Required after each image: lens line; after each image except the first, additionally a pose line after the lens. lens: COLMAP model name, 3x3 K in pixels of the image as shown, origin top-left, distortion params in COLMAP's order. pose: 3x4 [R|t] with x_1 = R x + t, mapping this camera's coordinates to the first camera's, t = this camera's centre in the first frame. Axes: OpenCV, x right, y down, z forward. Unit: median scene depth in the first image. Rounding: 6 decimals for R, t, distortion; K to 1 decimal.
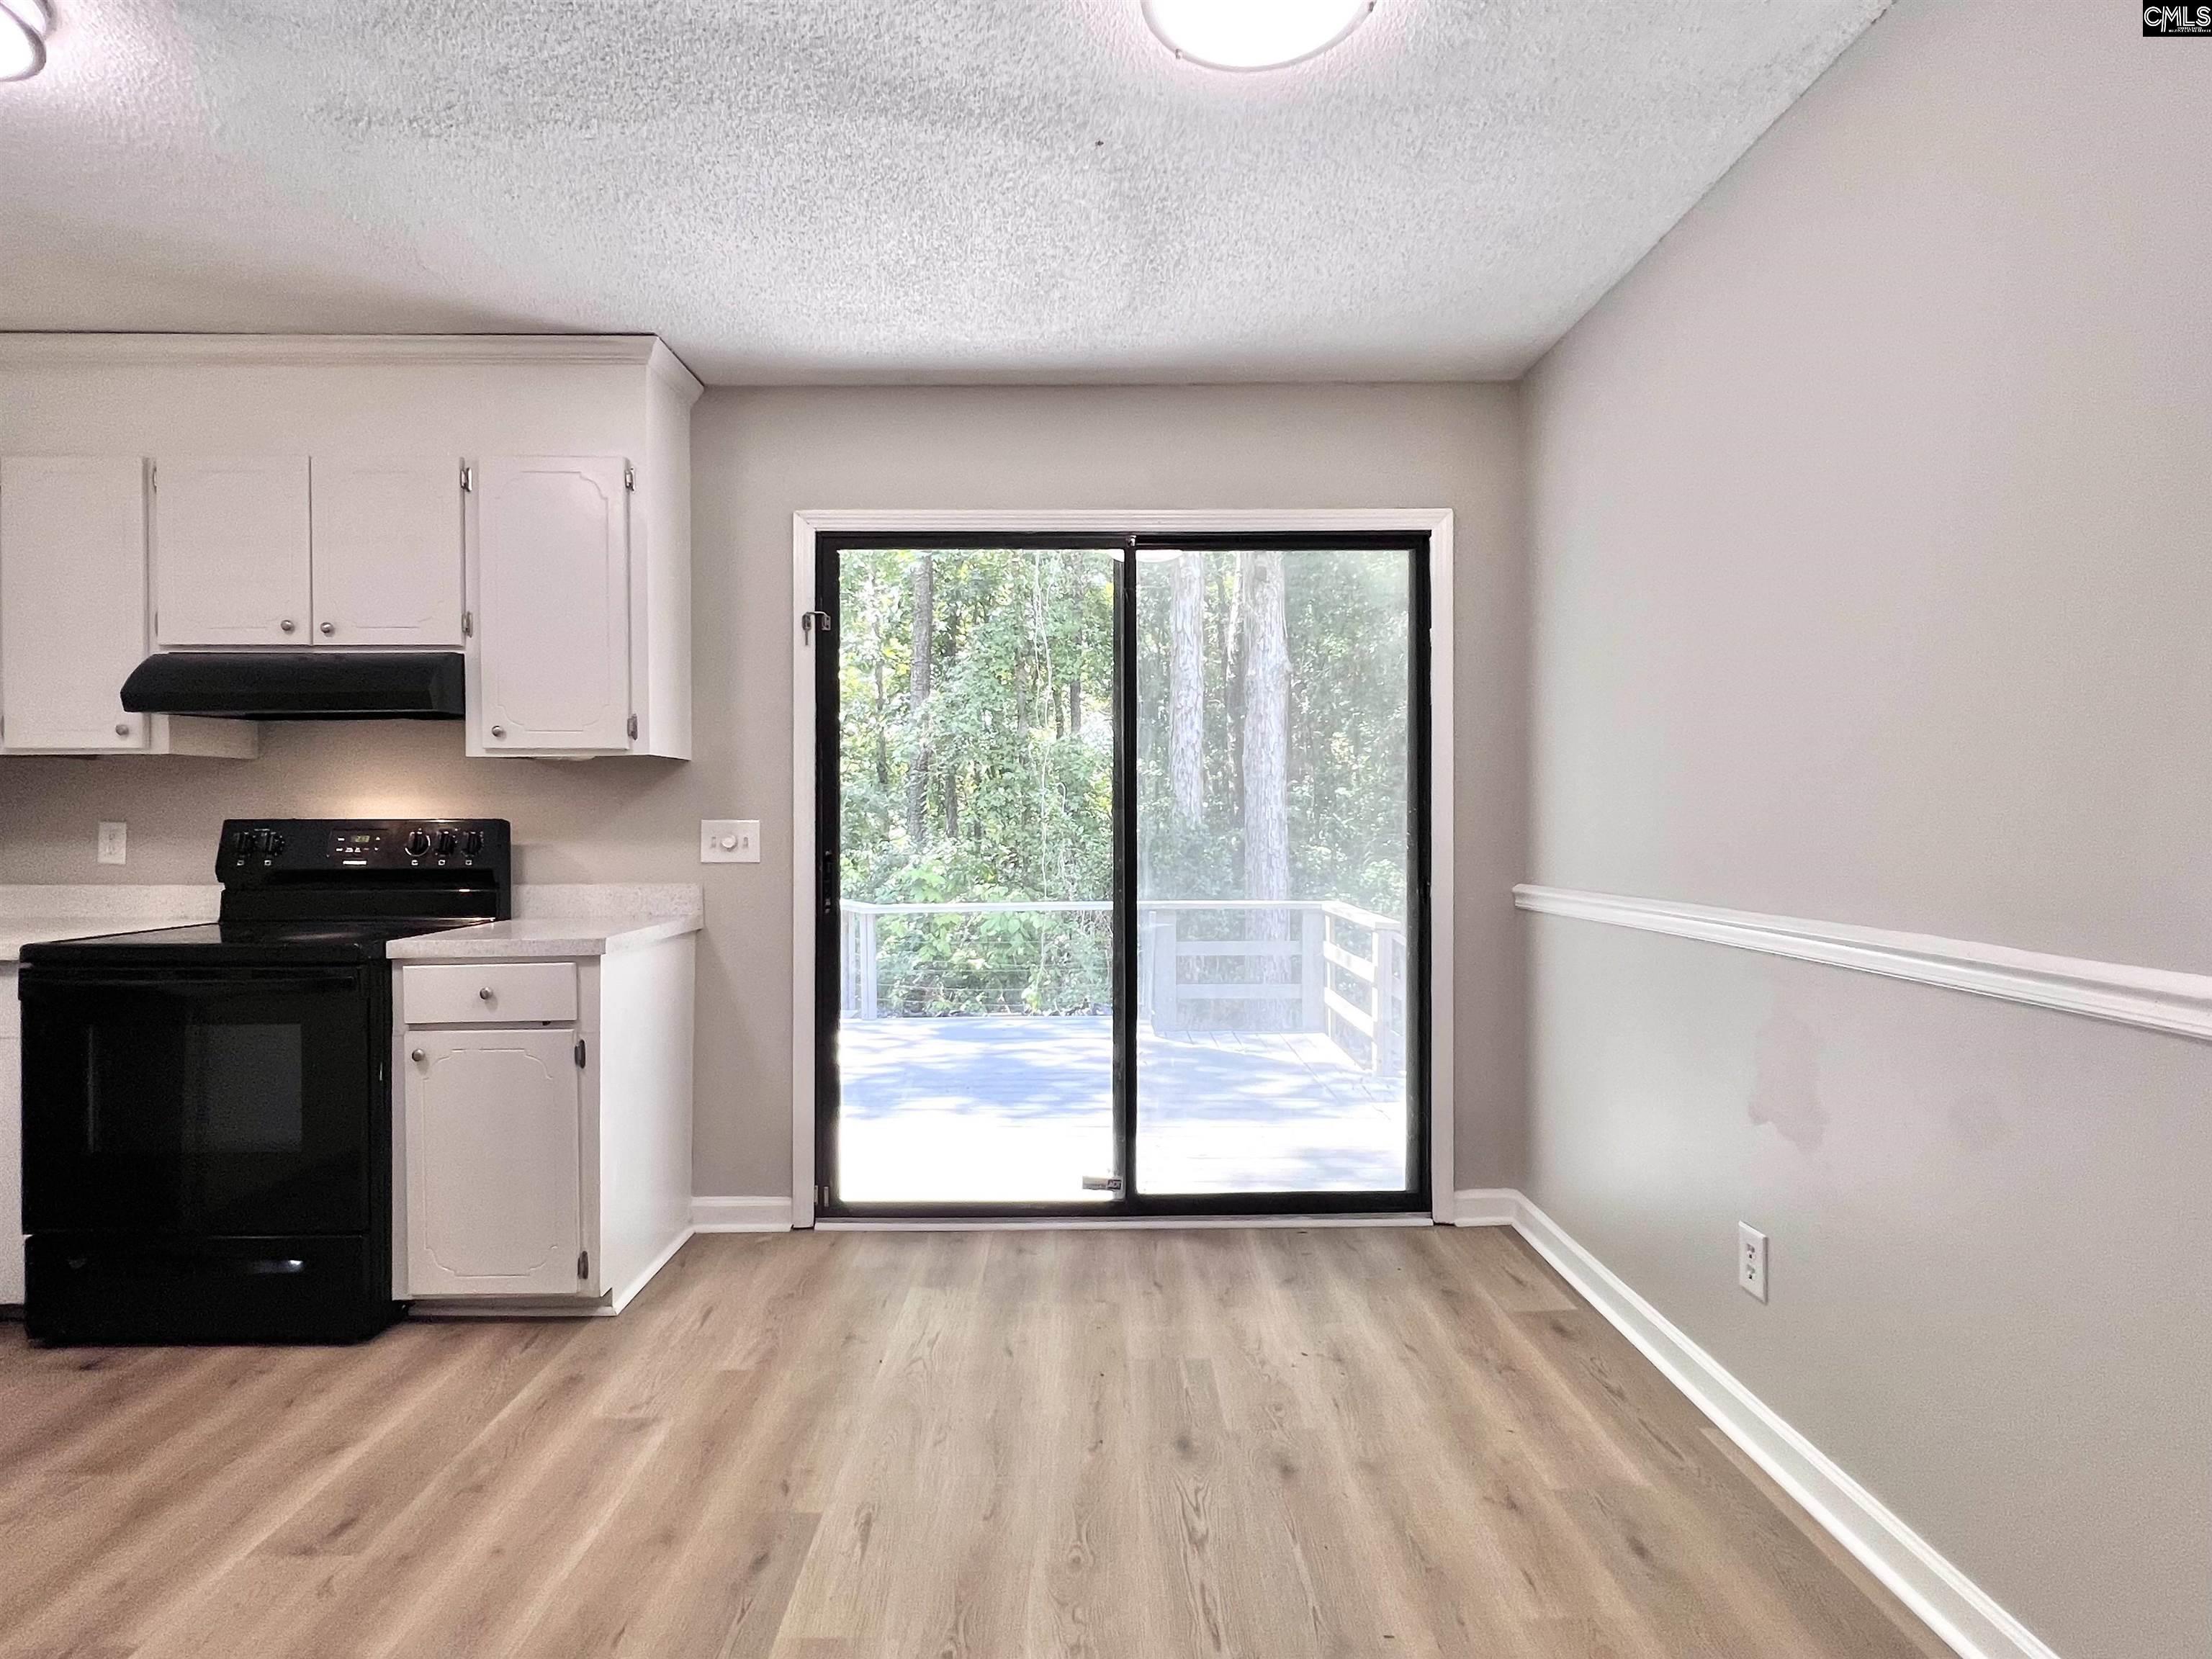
lens RADIAL K [[1111.9, 0, 1101.7], [0, 1111.9, 824.4], [0, 0, 1]] dist [-0.000778, 0.001932]
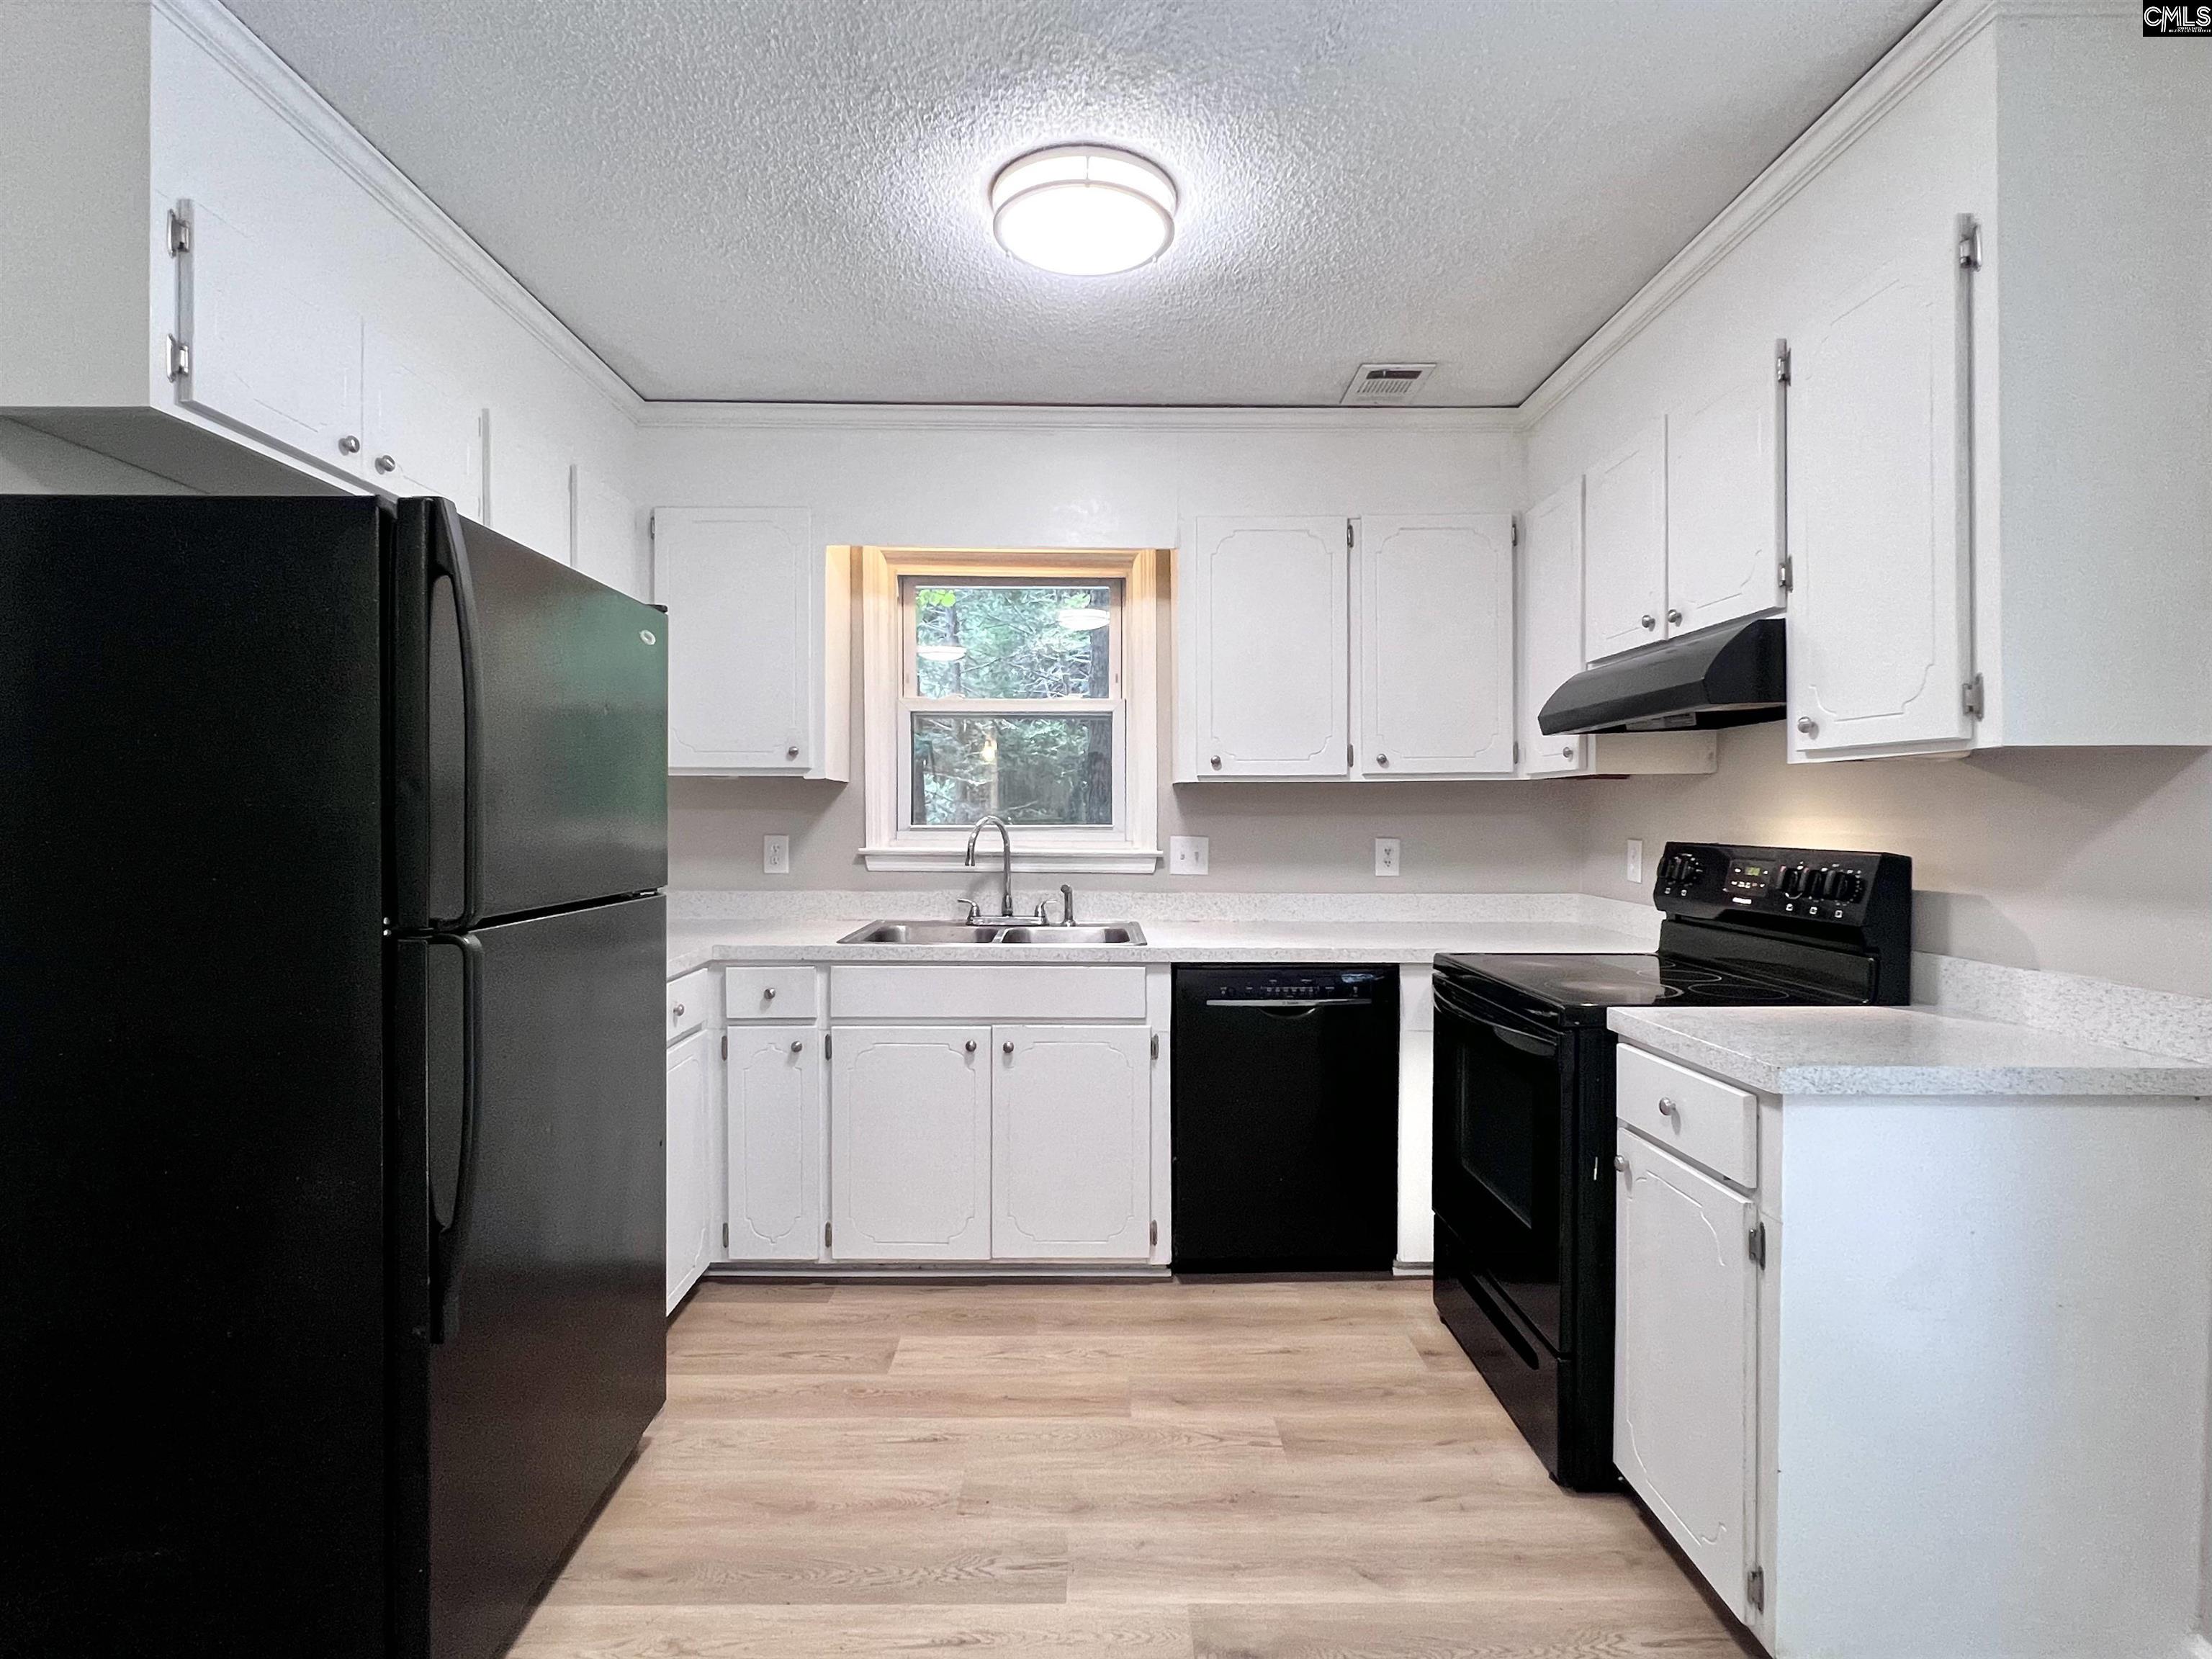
lens RADIAL K [[1111.9, 0, 1108.0], [0, 1111.9, 823.8], [0, 0, 1]] dist [-0.000778, 0.001932]
pose [[0.001474, 0.011871, -0.999928, 0.129486], [-0.006128, 0.999911, 0.011862, -0.028951], [0.999980, 0.006110, 0.001547, 0.569550]]
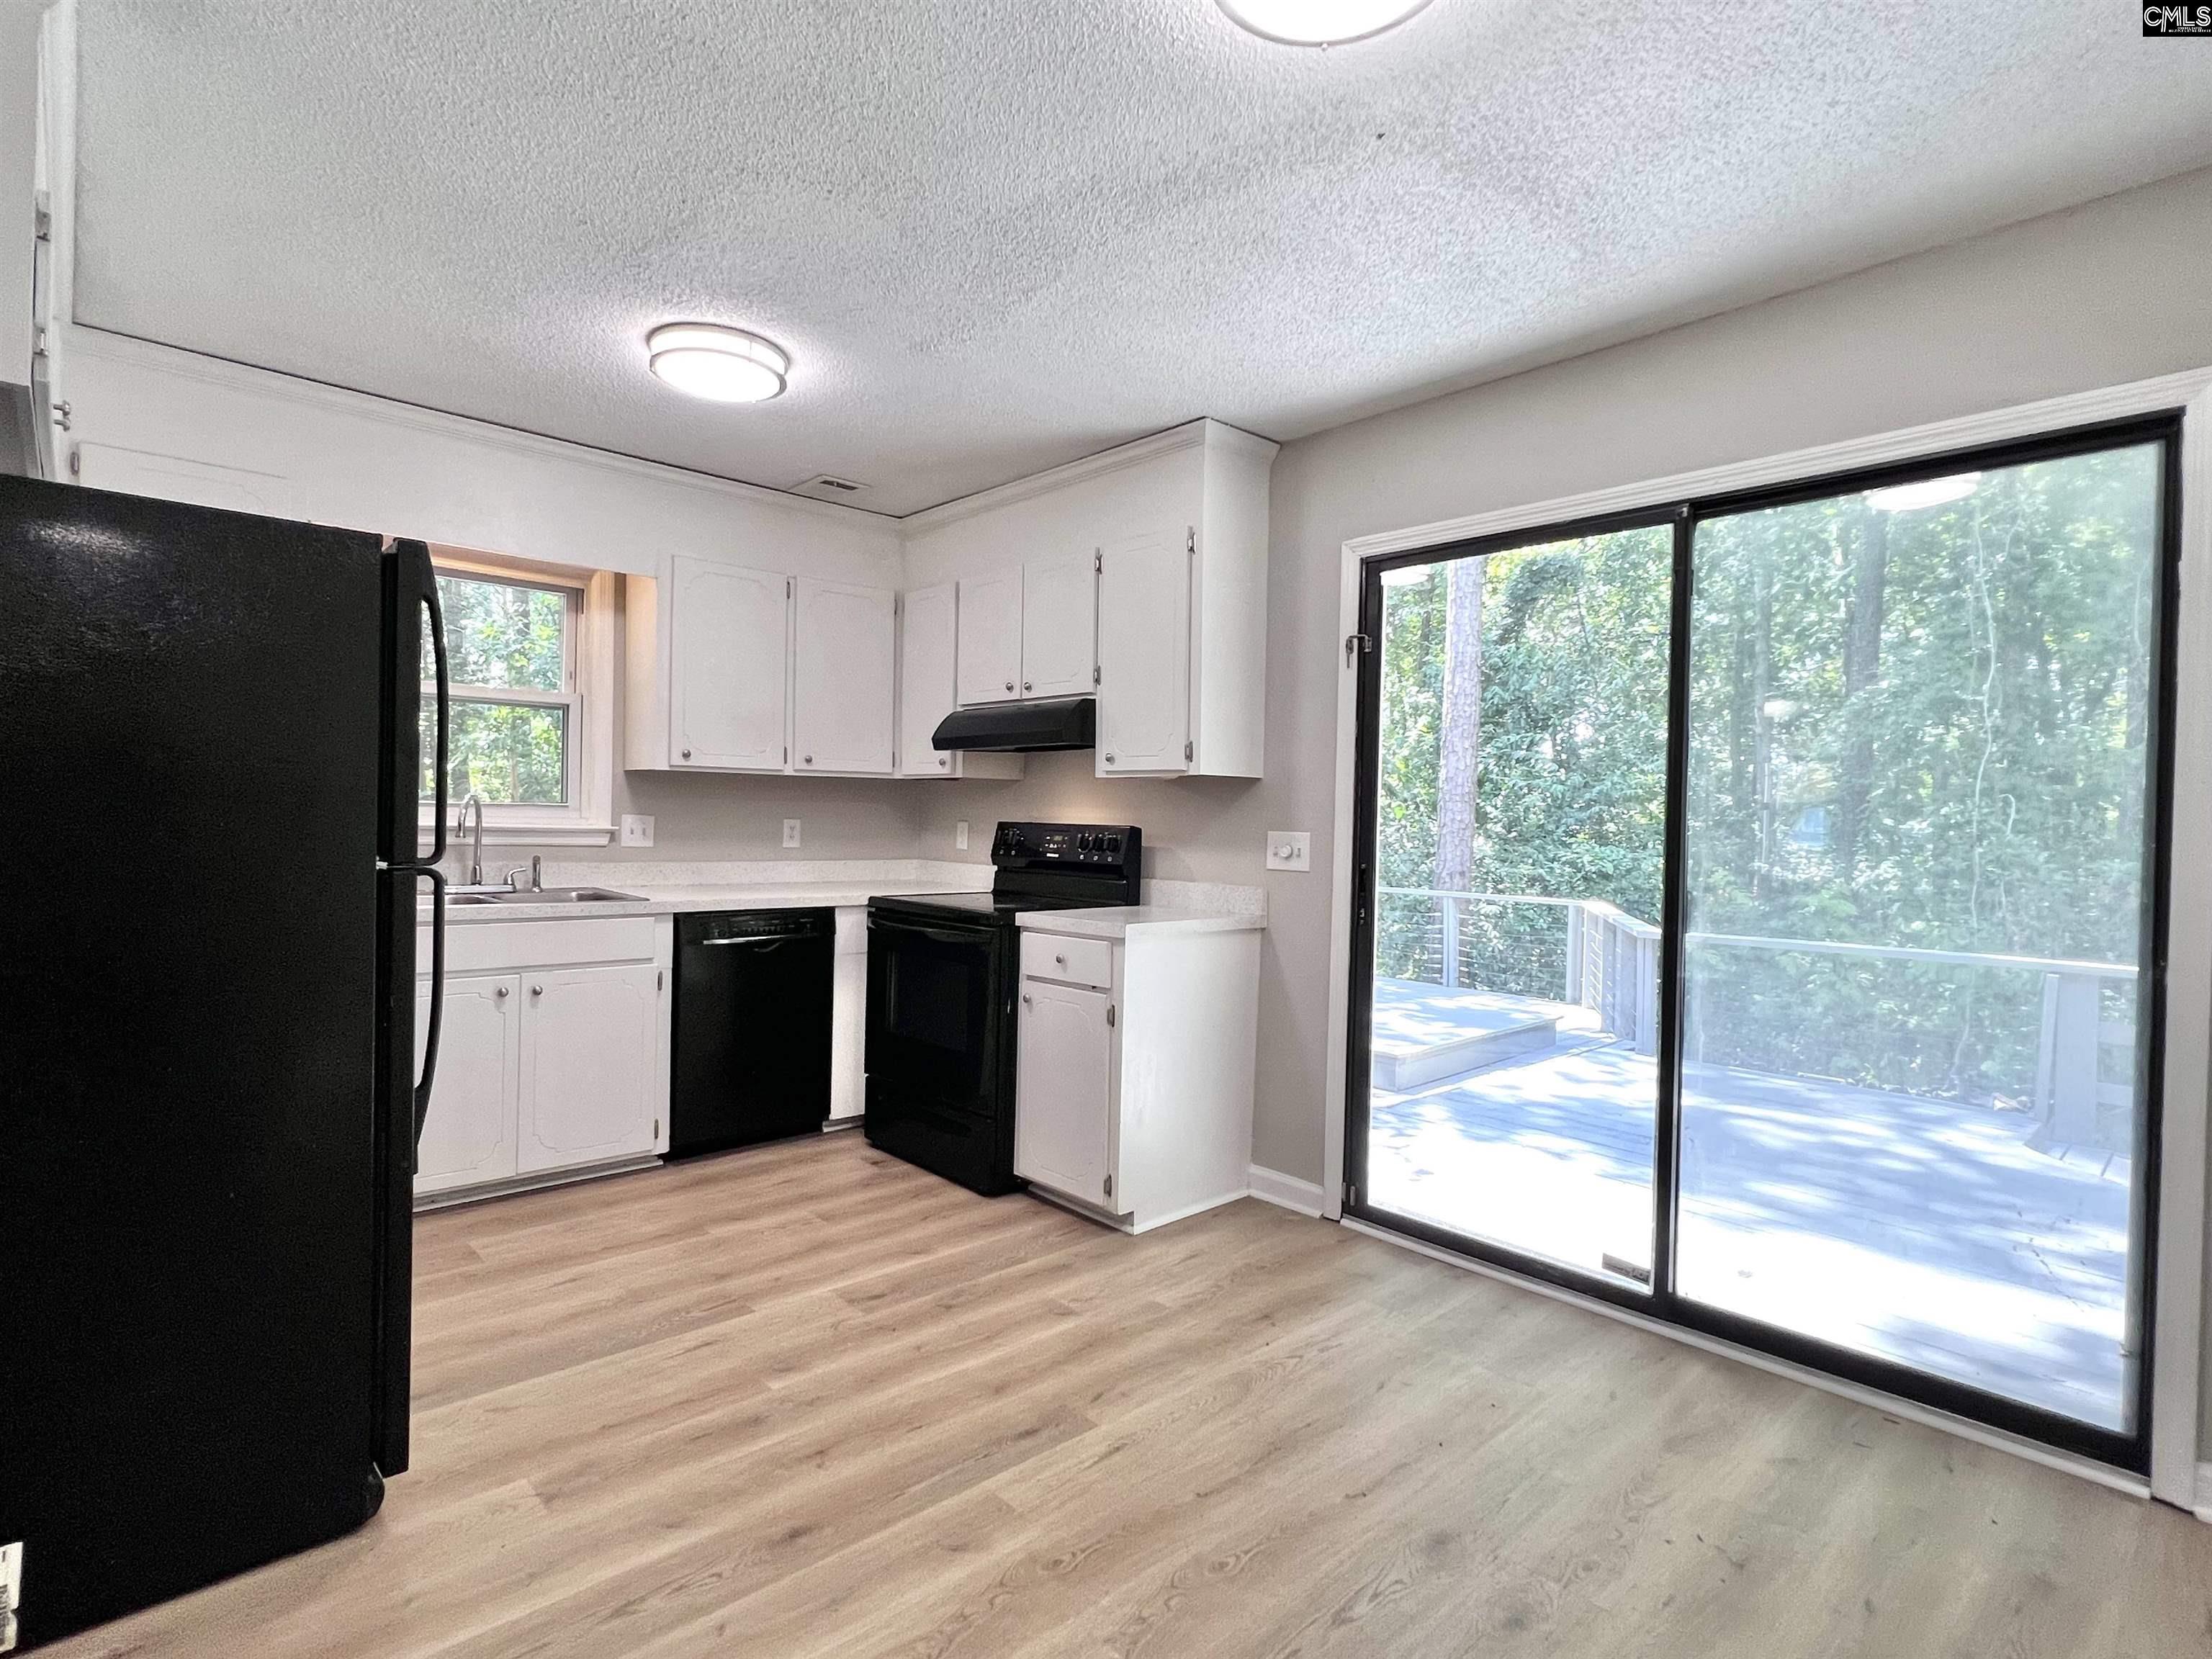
lens RADIAL K [[1111.9, 0, 1104.6], [0, 1111.9, 826.8], [0, 0, 1]] dist [-0.000778, 0.001932]
pose [[0.672009, 0.025149, -0.740116, 0.397568], [-0.027569, 0.999580, 0.008934, -0.015255], [0.740030, 0.014400, 0.672420, 0.135478]]
